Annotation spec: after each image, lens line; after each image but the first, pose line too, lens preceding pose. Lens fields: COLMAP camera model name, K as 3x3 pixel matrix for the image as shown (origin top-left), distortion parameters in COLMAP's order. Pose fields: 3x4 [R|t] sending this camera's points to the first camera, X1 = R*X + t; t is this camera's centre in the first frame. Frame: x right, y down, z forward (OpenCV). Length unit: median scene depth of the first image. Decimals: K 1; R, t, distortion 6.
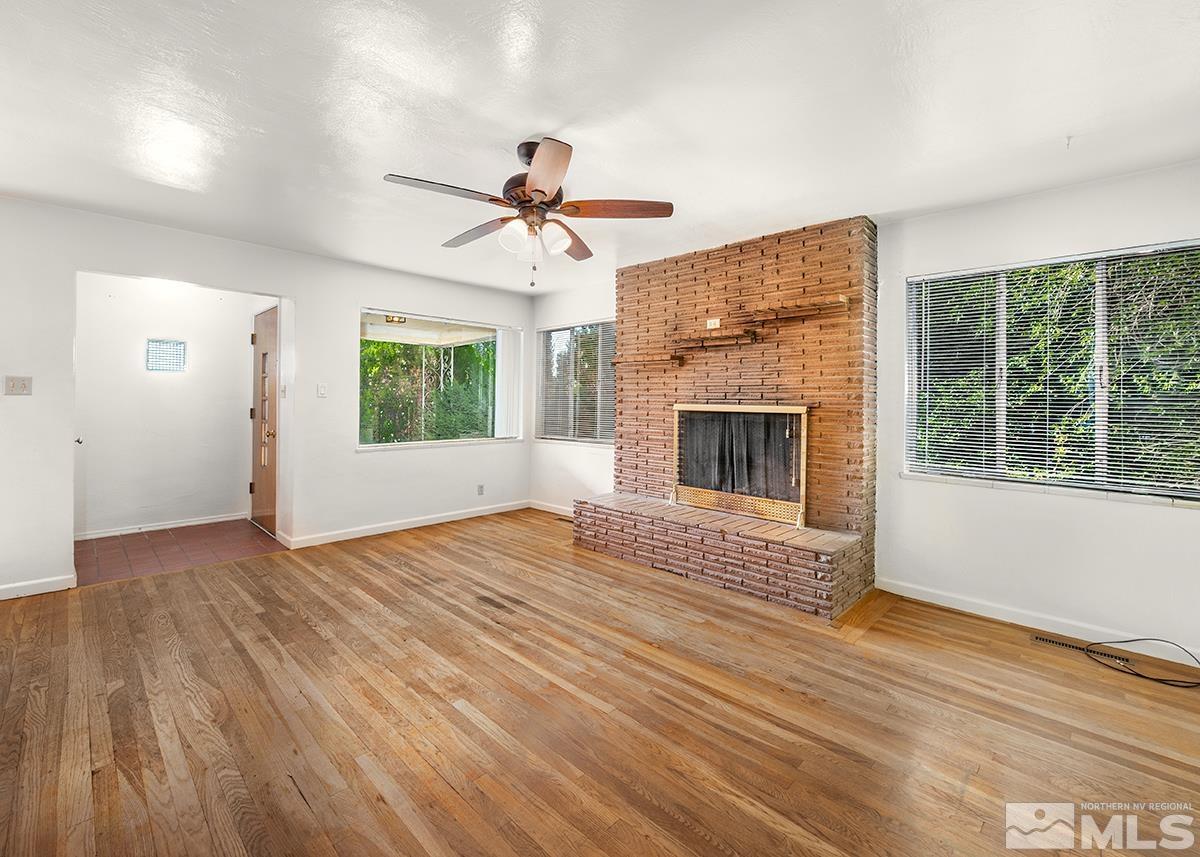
lens RADIAL K [[526.8, 0, 578.2], [0, 526.8, 381.8], [0, 0, 1]] dist [-0.011342, 0.000123]
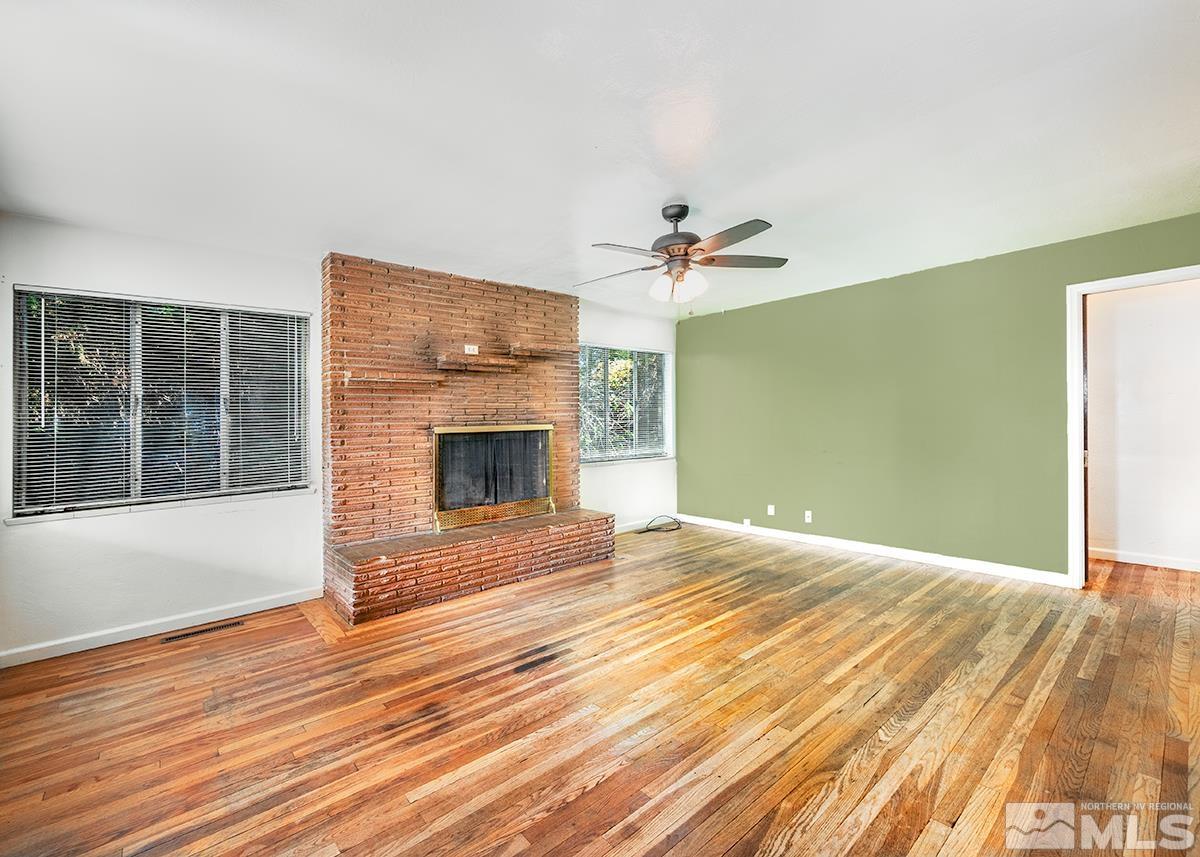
lens RADIAL K [[526.8, 0, 629.7], [0, 526.8, 412.1], [0, 0, 1]] dist [-0.002401, 0.000113]
pose [[0.026215, 0.000370, 0.999656, -0.909361], [-0.011395, 0.999935, -0.000072, 0.013085], [-0.999591, -0.011389, 0.026217, 0.751747]]
